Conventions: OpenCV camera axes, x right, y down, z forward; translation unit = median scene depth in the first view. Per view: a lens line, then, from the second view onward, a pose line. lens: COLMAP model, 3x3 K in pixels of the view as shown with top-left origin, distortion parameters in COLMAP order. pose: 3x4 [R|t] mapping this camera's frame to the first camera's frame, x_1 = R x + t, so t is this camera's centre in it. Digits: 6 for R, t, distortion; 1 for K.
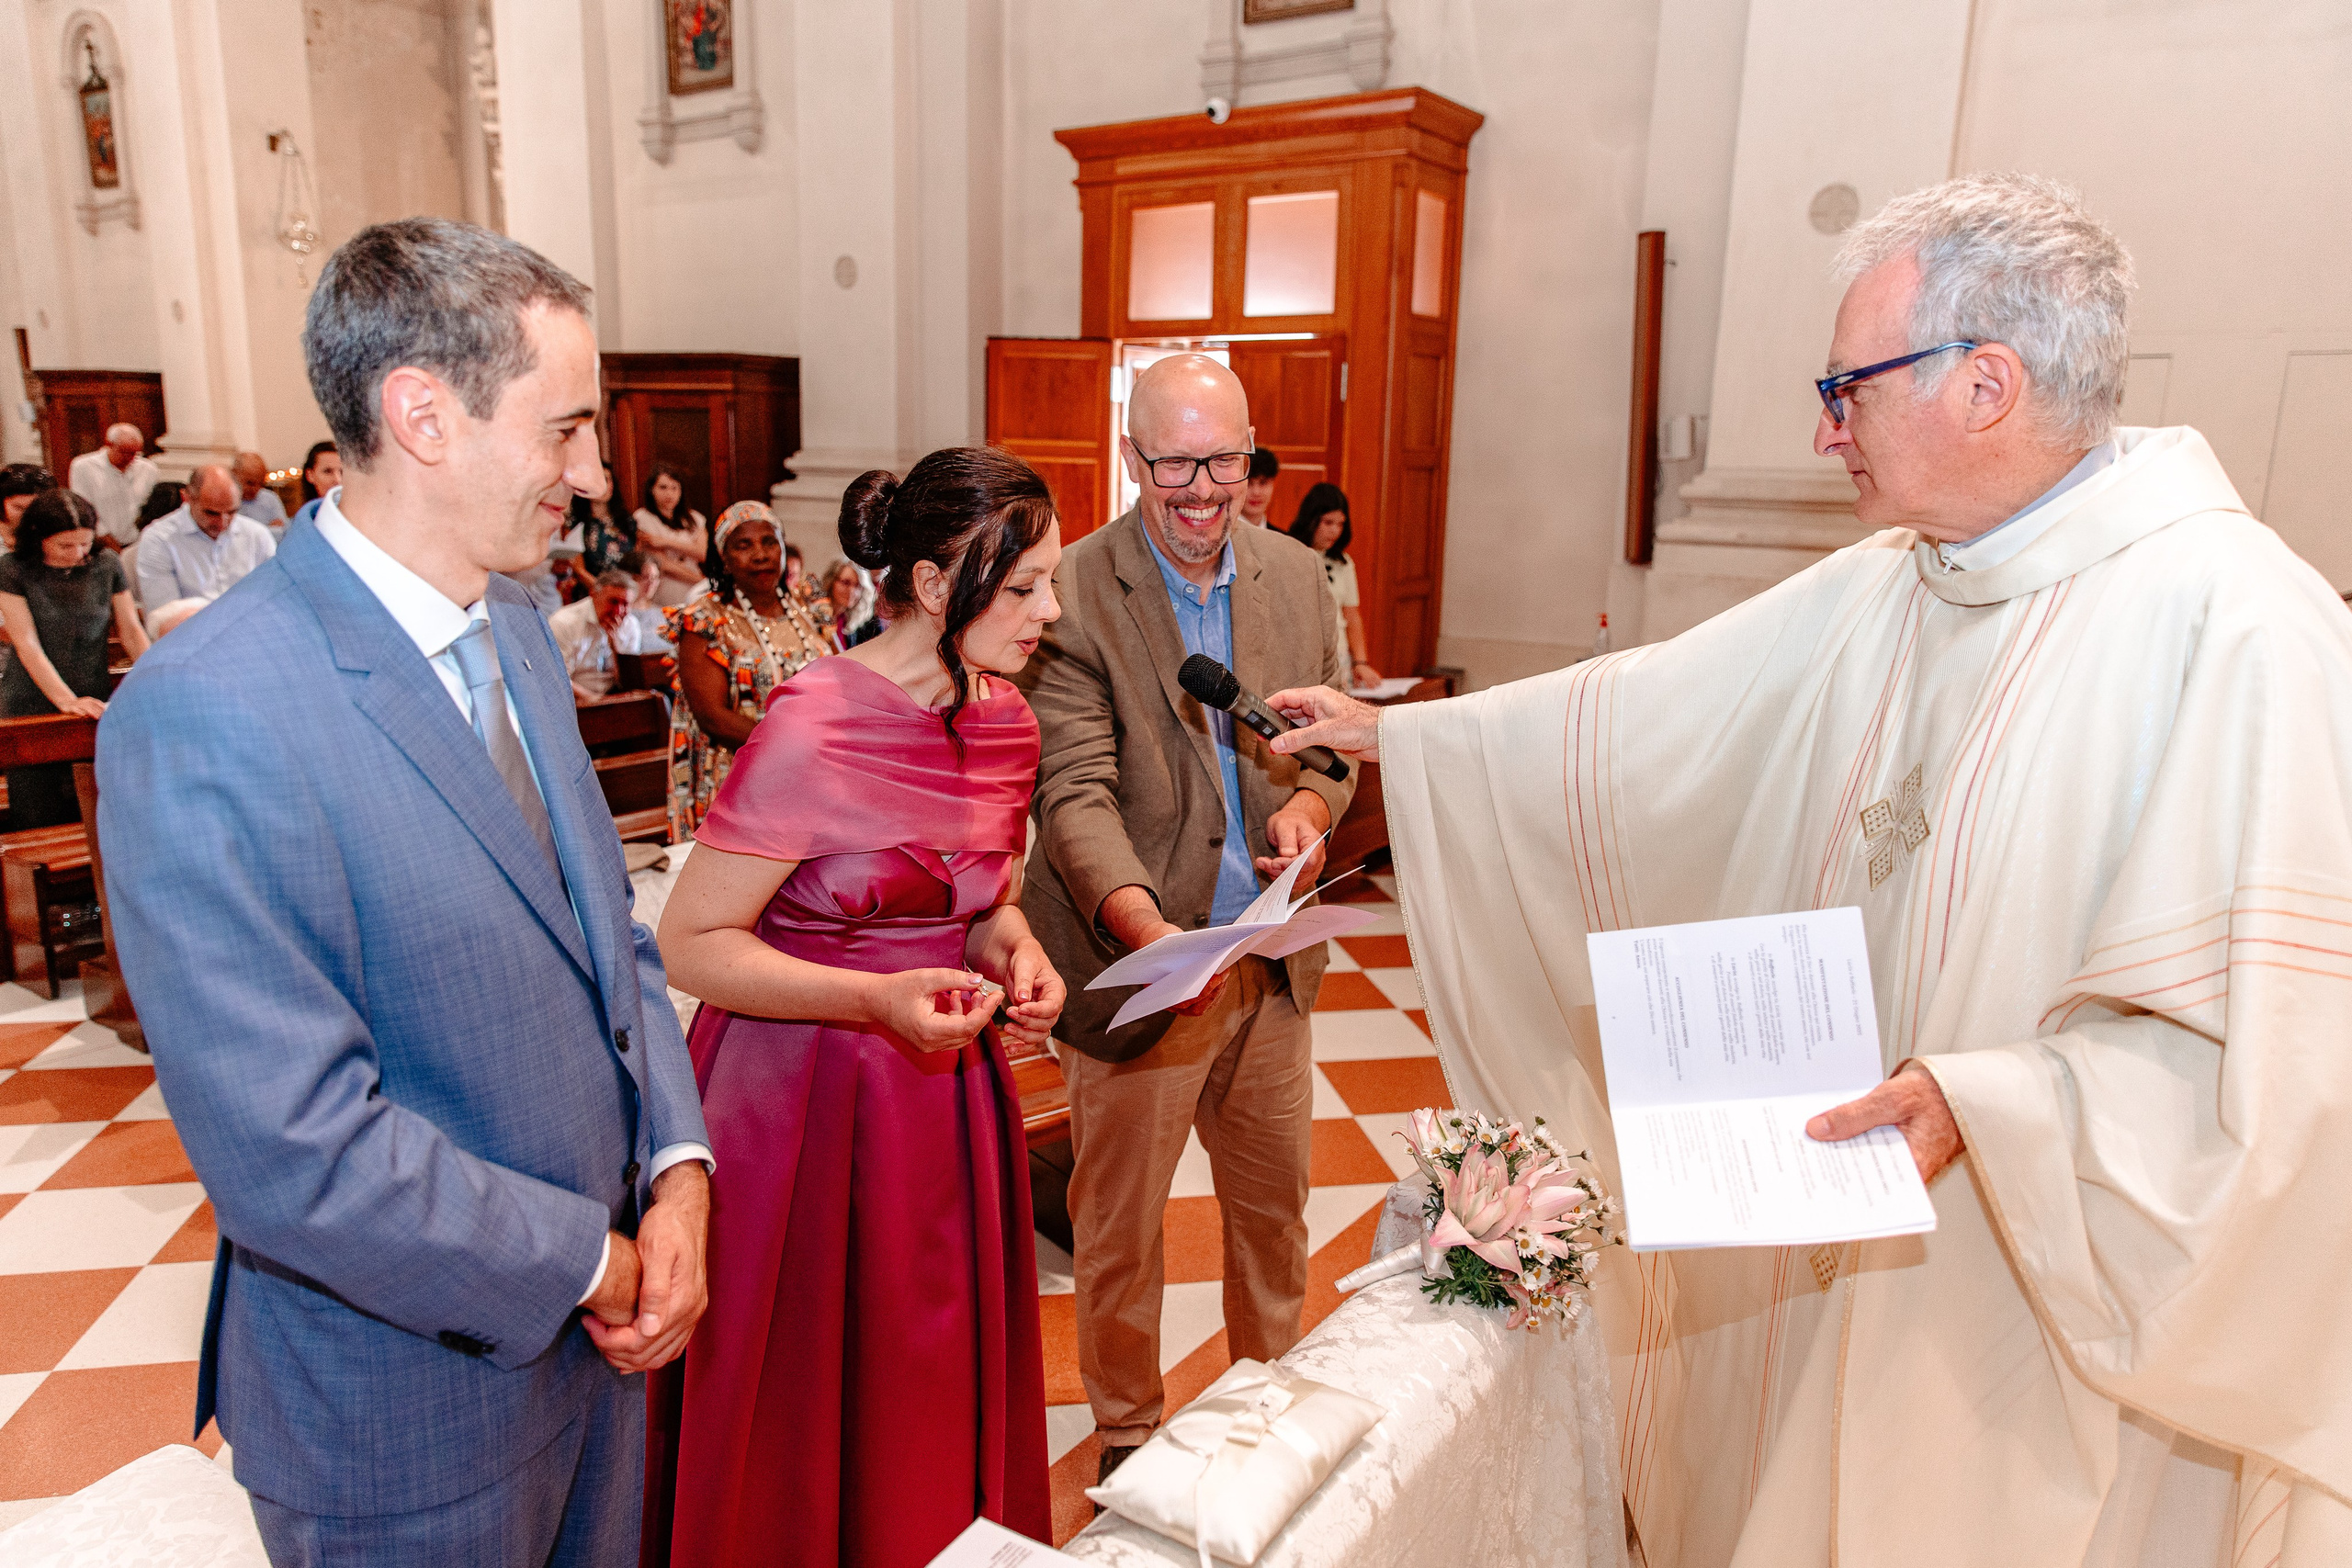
lens RADIAL K [[1573.6, 0, 1168.2], [0, 1573.6, 796.4], [0, 0, 1]] dist [-0.001654, 0.001781]
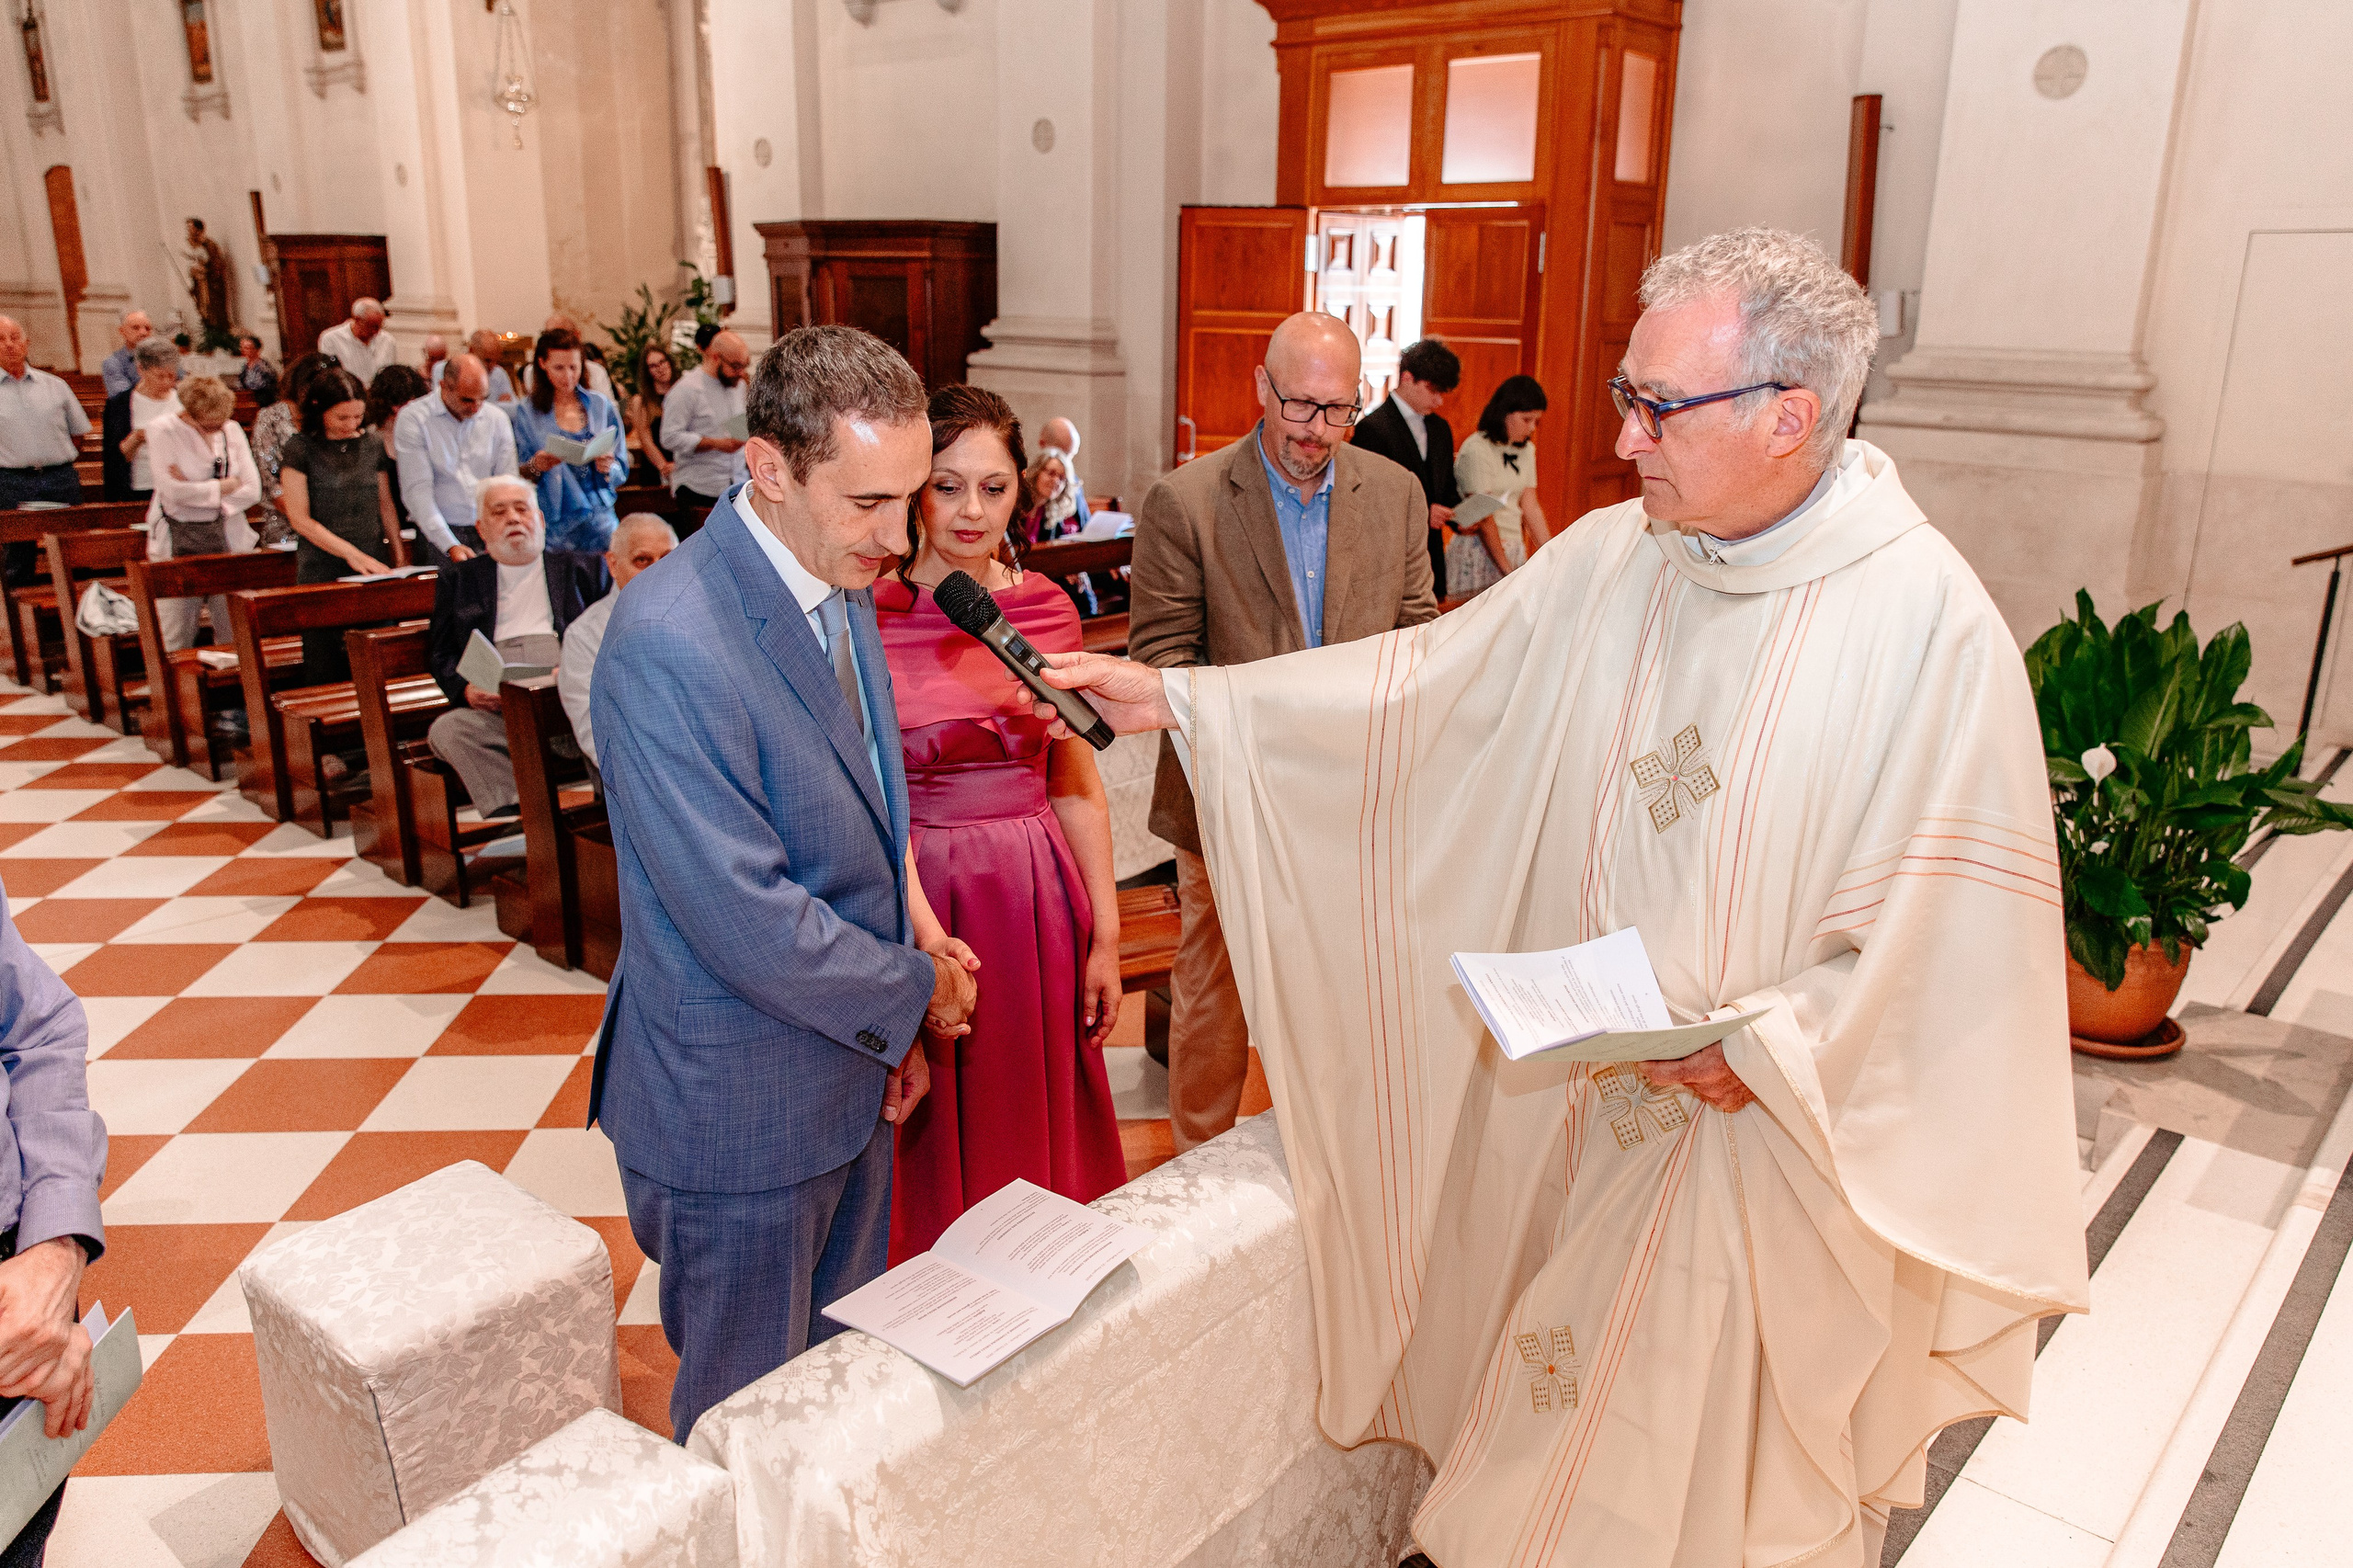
lens RADIAL K [[1696.5, 0, 1194.5], [0, 1696.5, 772.2], [0, 0, 1]] dist [-0.018204, 0.025198]
pose [[0.992598, 0.028049, -0.118164, 0.029064], [-0.021004, 0.997950, 0.060451, -0.002682], [0.119617, -0.057521, 0.991152, -0.070192]]
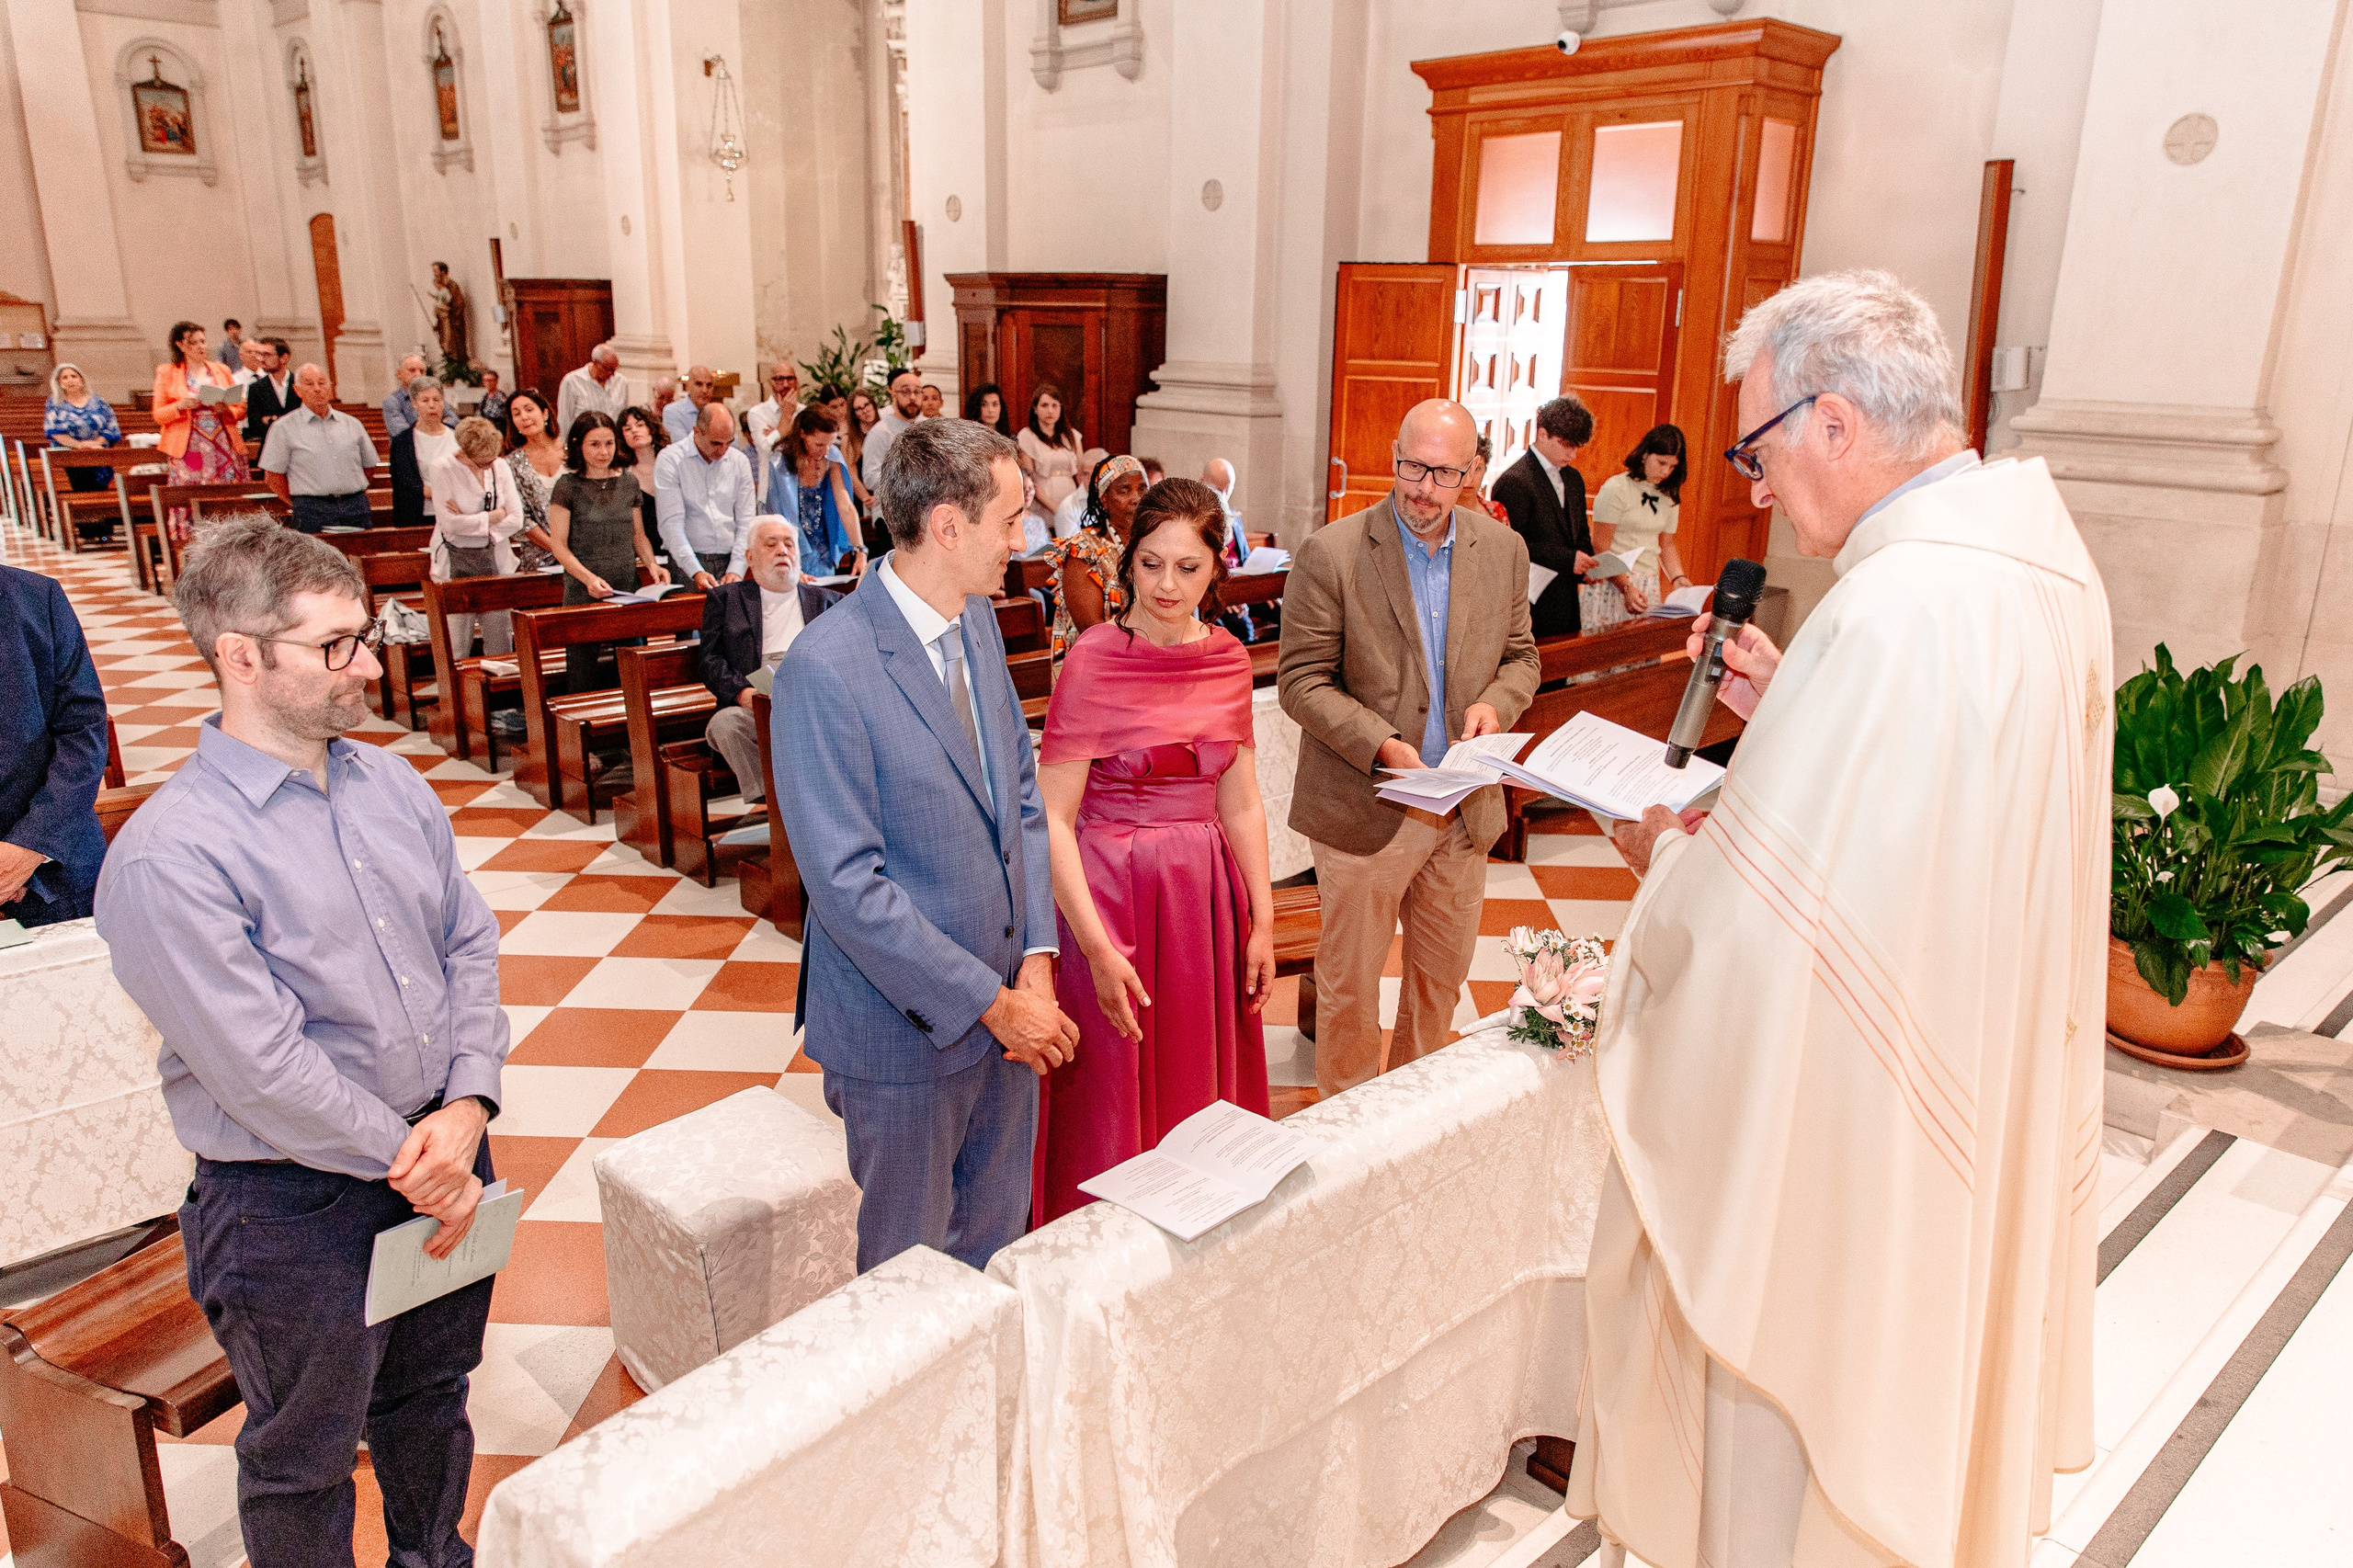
lens RADIAL K [[1630.0, 0, 1176.5], [0, 1630.0, 784.0], [0, 0, 1]] dist [0.008988, 0.001582]
pose [[0.976148, 0.053592, -0.210386, 0.029463], [-0.040936, 0.997106, 0.064060, -0.006447], [0.213211, -0.053920, 0.975517, -0.122294]]
